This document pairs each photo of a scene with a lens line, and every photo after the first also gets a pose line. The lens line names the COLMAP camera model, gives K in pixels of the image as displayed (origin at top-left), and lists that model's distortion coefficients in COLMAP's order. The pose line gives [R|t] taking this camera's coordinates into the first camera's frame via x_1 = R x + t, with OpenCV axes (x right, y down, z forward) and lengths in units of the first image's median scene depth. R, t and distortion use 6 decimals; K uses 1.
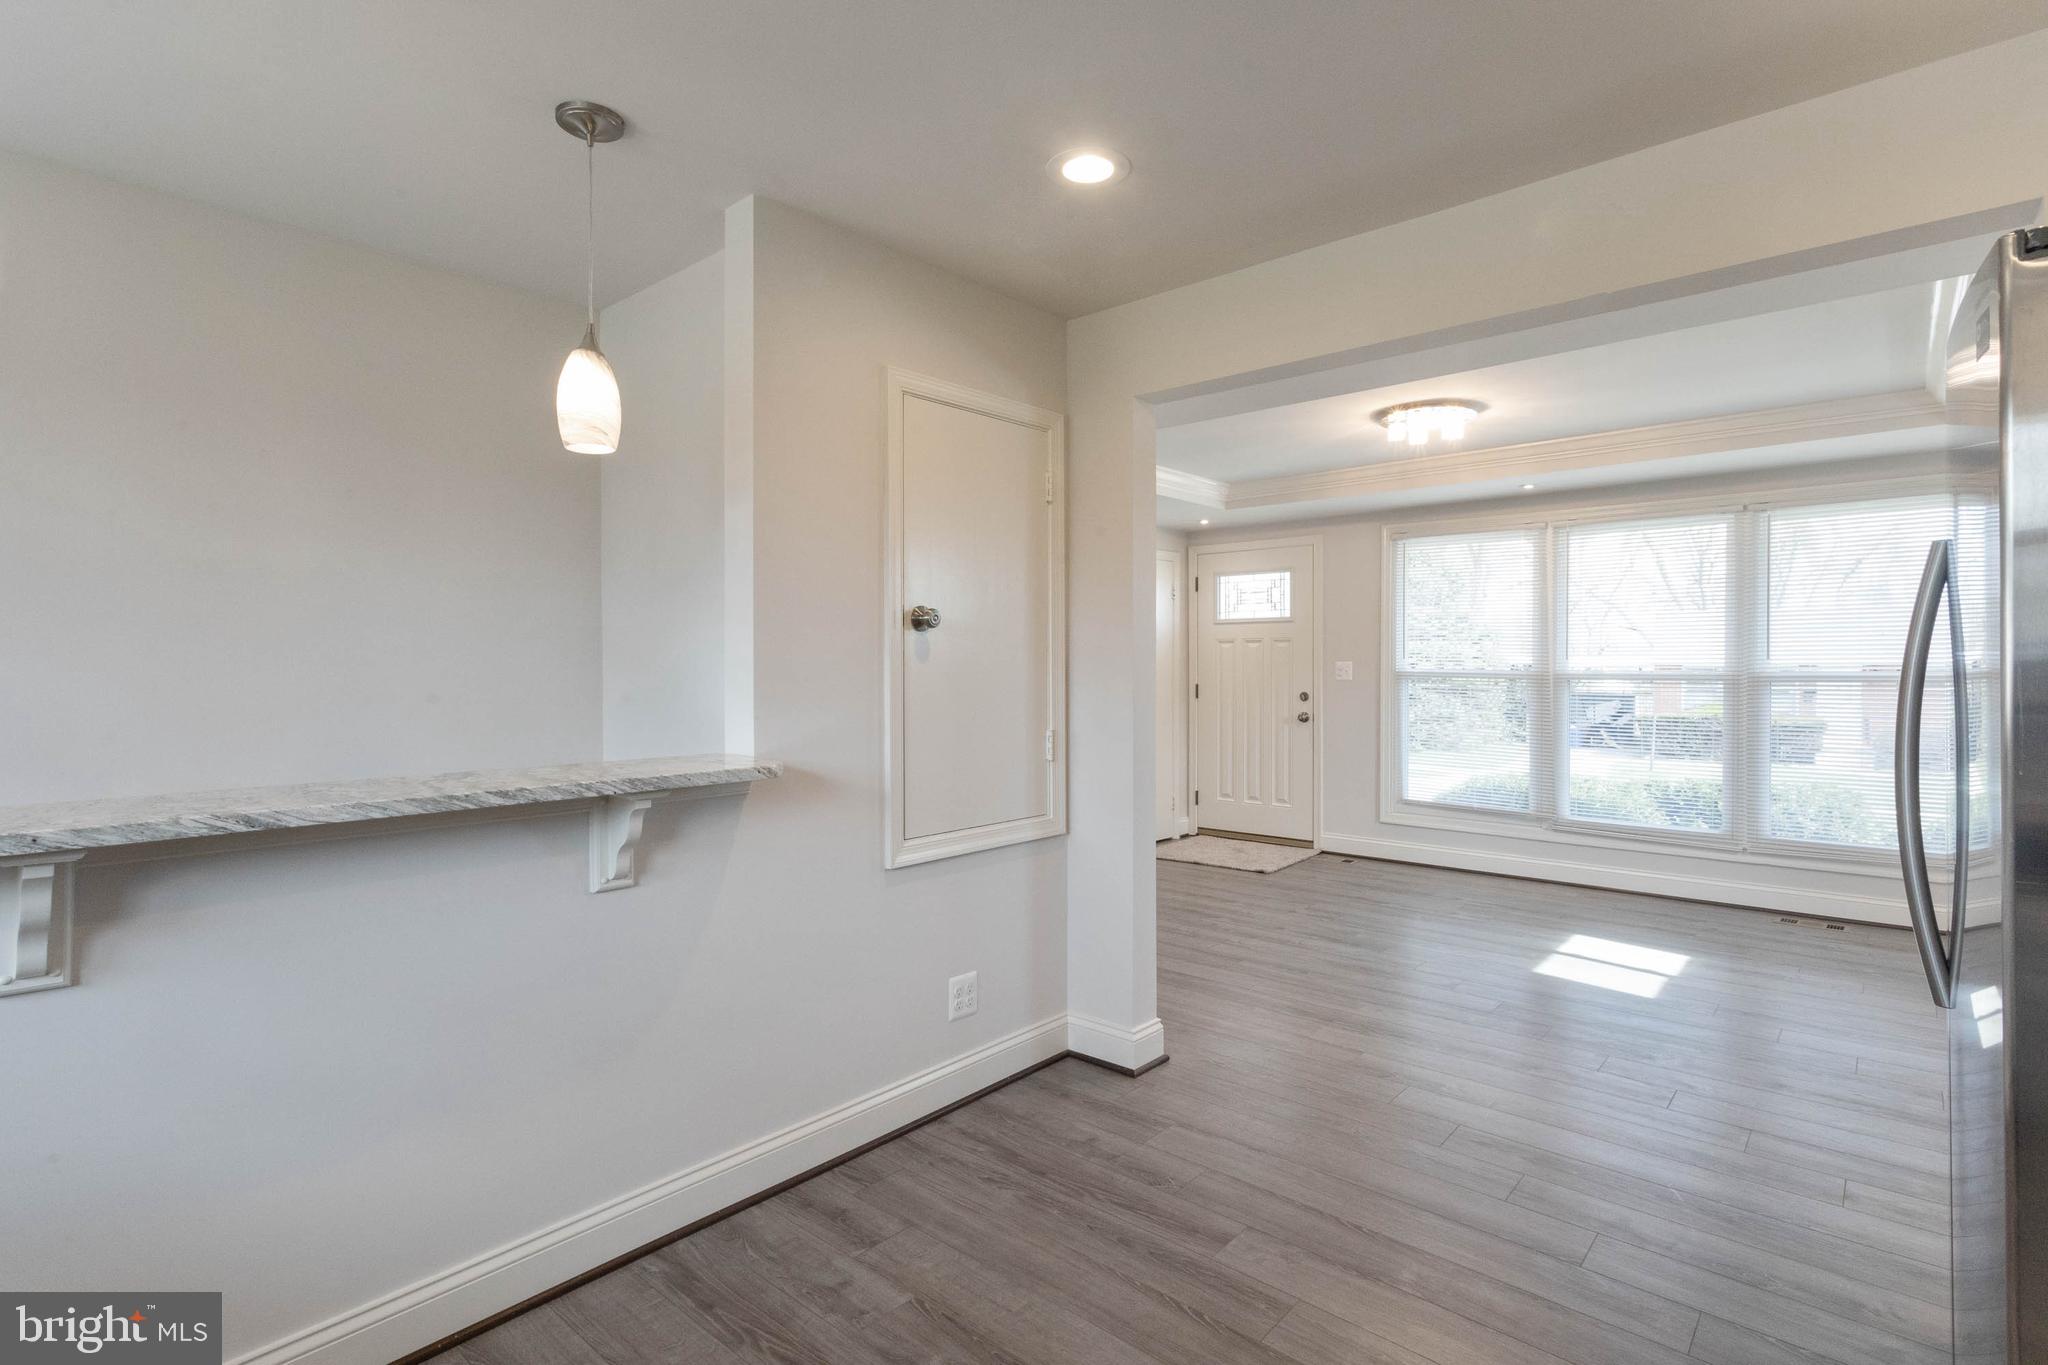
lens RADIAL K [[990.2, 0, 1024.0], [0, 990.2, 682.5], [0, 0, 1]] dist [0.001156, 0.000673]
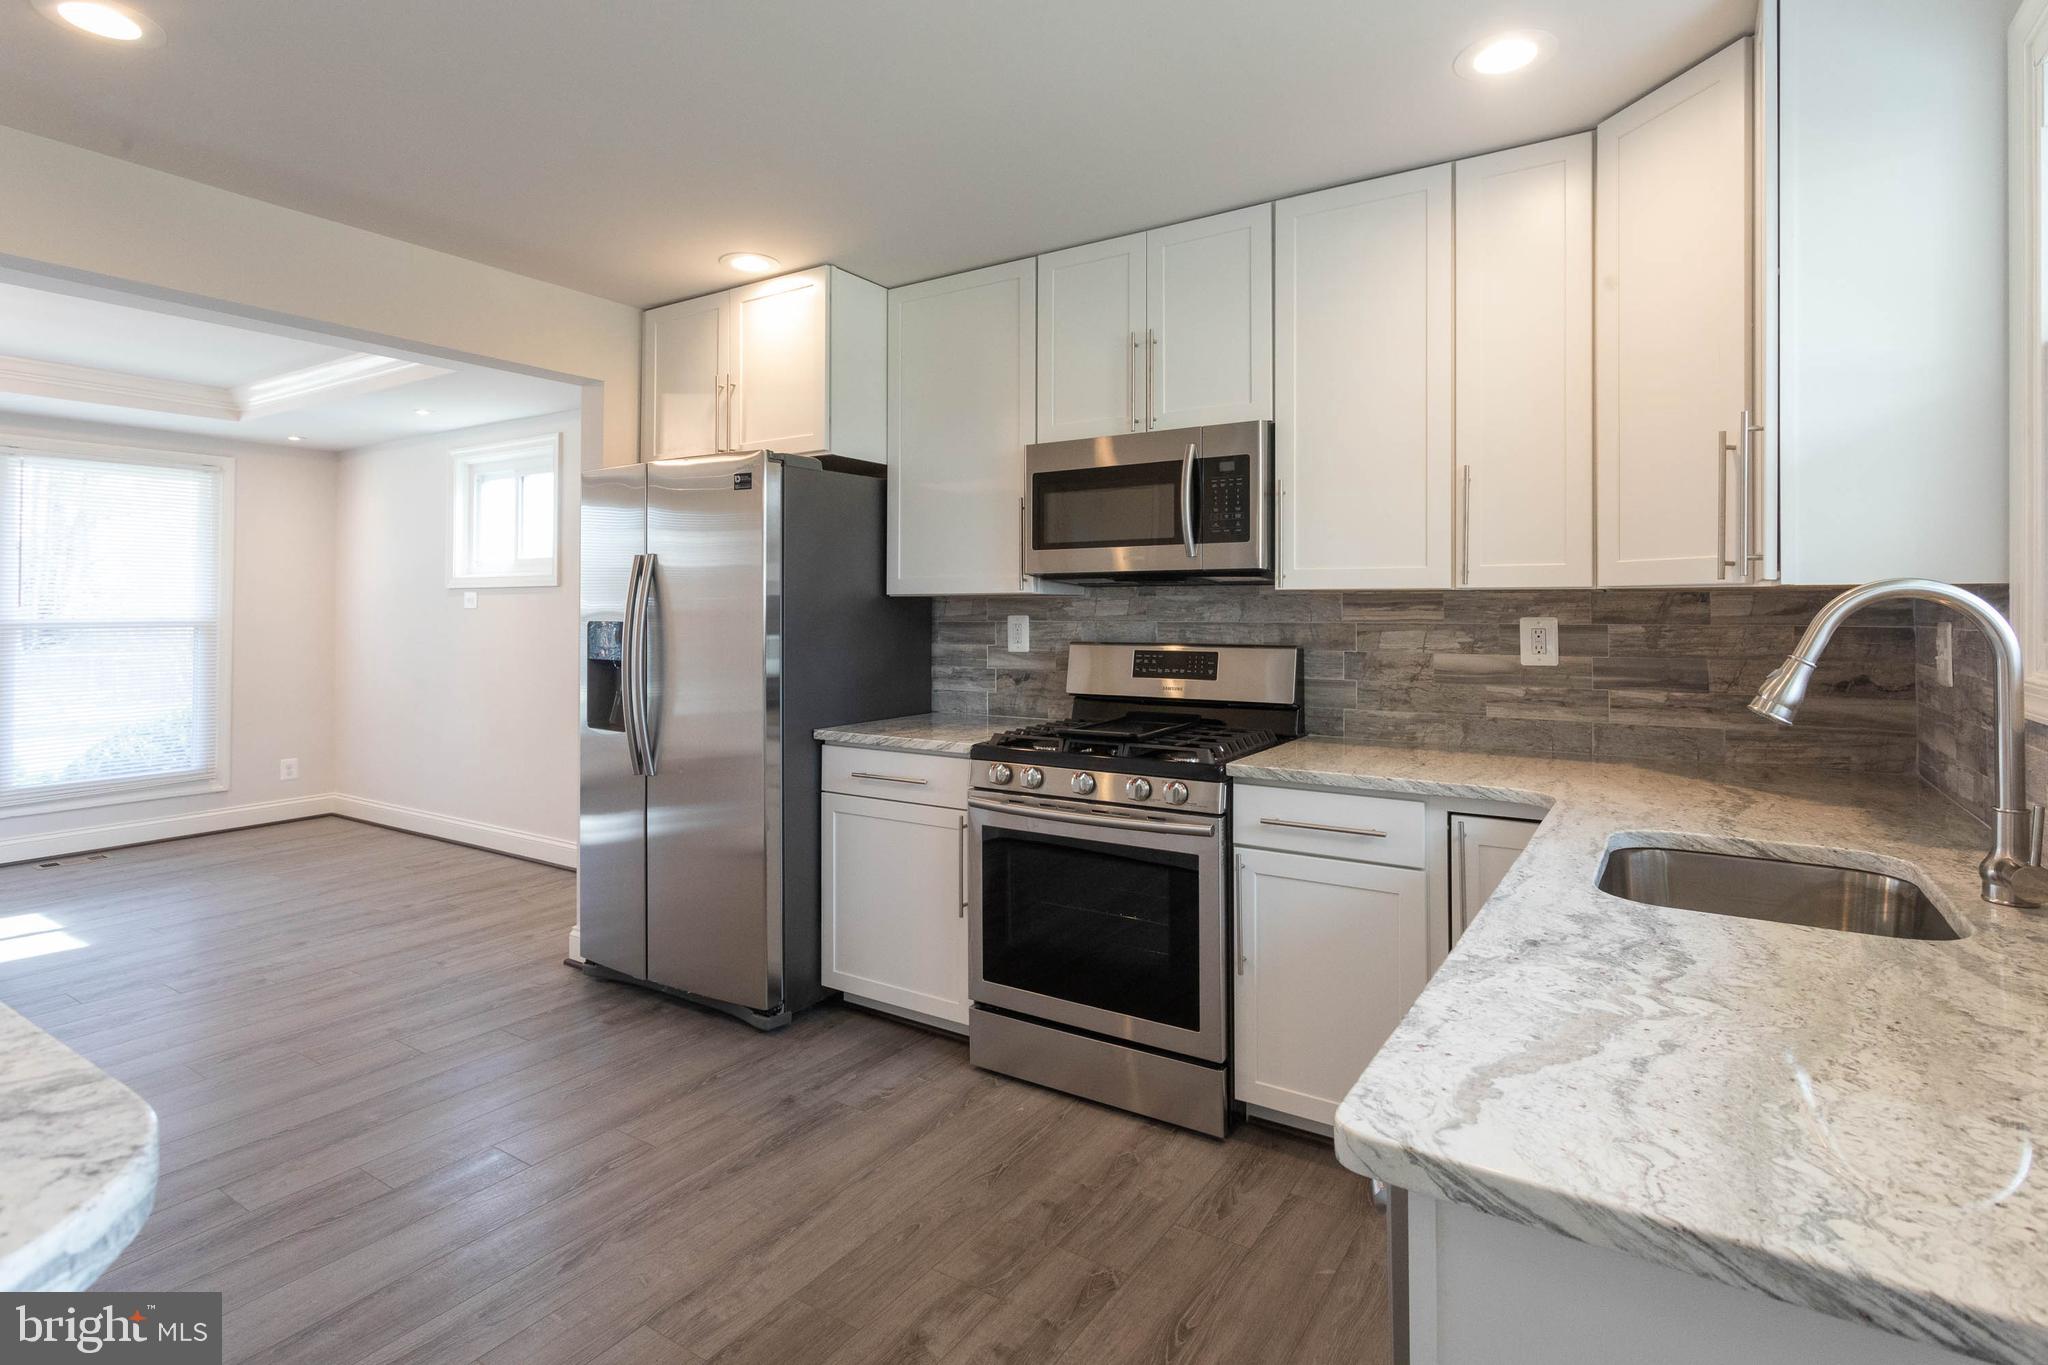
lens RADIAL K [[1025.1, 0, 1031.0], [0, 1025.1, 594.4], [0, 0, 1]] dist [0.005546, 0.001181]
pose [[-0.146629, 0.015732, 0.989066, -0.321168], [0.015269, 0.999790, -0.013639, -0.004526], [-0.989074, 0.013103, -0.146838, 0.122335]]
